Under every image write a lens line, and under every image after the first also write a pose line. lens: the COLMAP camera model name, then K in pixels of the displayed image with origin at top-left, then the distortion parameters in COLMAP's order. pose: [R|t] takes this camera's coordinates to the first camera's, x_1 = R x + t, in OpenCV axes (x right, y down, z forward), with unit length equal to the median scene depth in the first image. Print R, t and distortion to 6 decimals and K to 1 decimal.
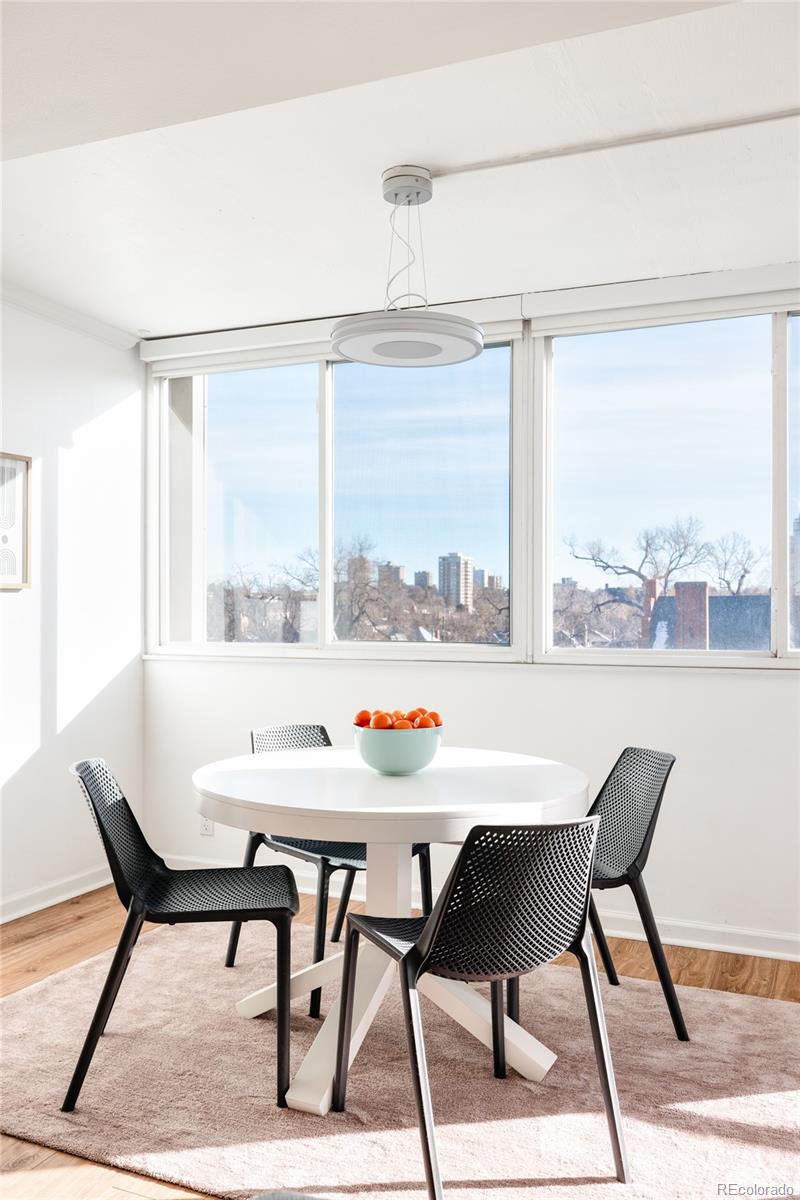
lens RADIAL K [[1028.4, 0, 375.7], [0, 1028.4, 601.5], [0, 0, 1]] dist [0.011438, -0.019833]
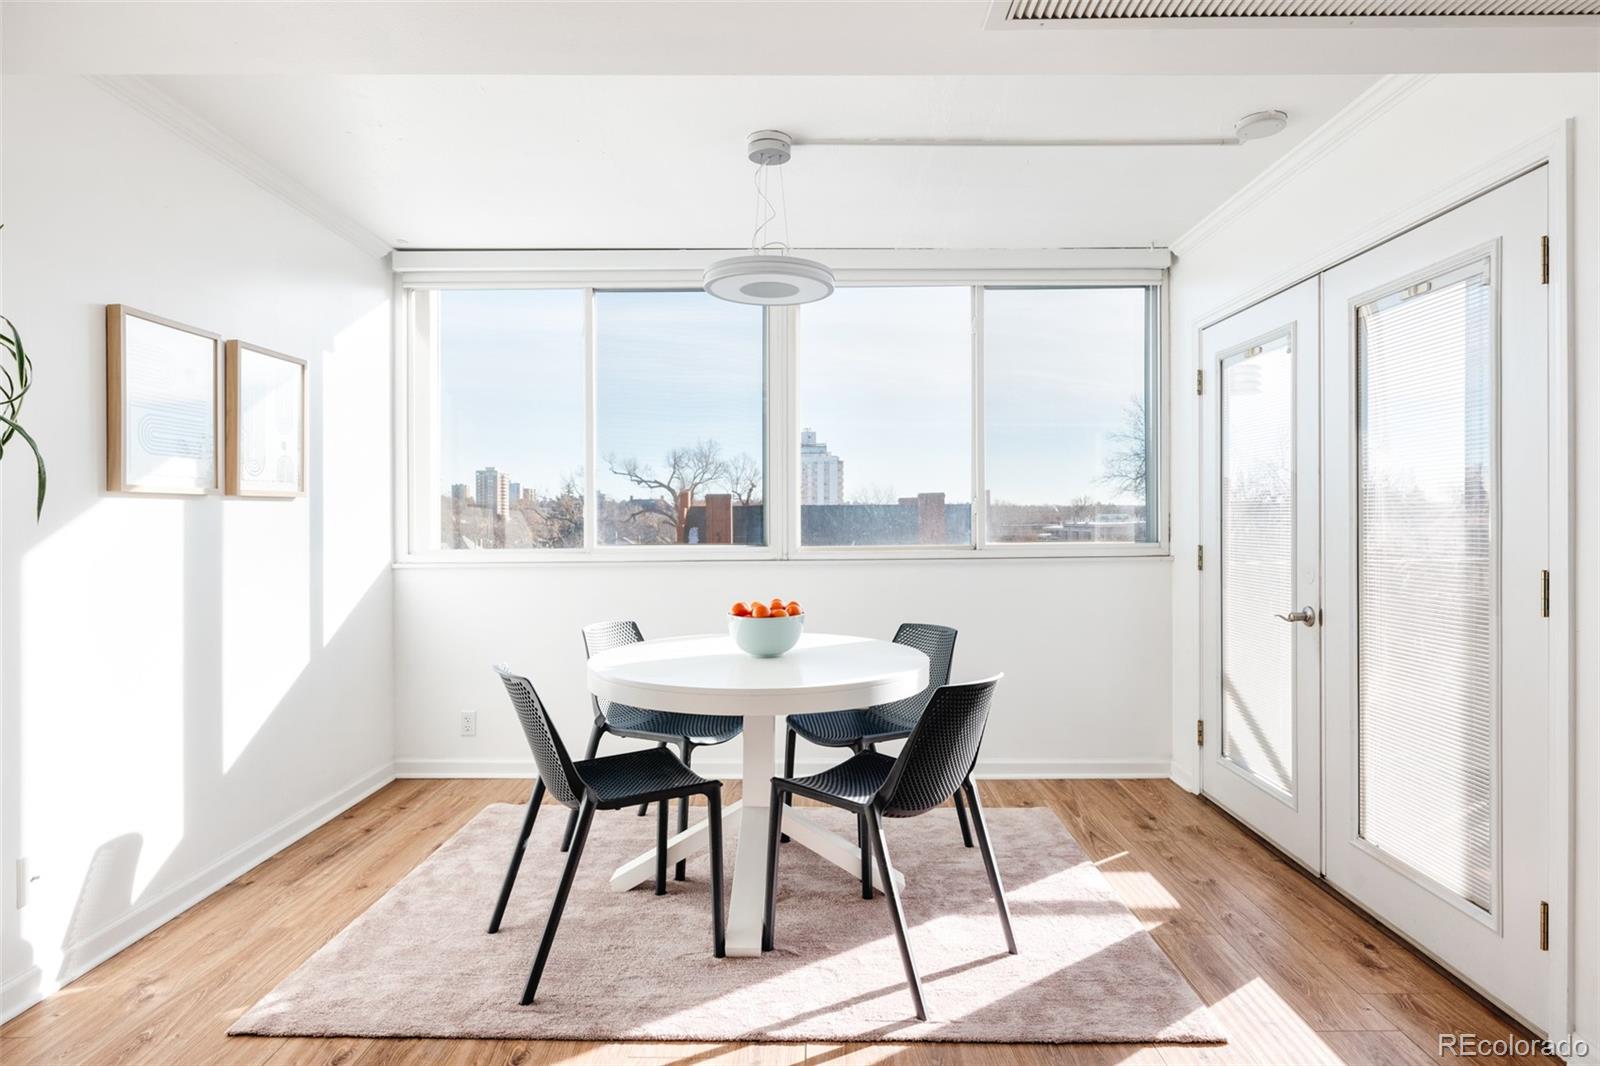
lens RADIAL K [[896.0, 0, 811.8], [0, 896.0, 517.4], [0, 0, 1]] dist [-0.001626, 0.000900]
pose [[0.913783, -0.009363, 0.406096, -0.289973], [0.006665, 0.999945, 0.008058, 0.002981], [-0.406149, -0.004656, 0.913795, 0.051350]]
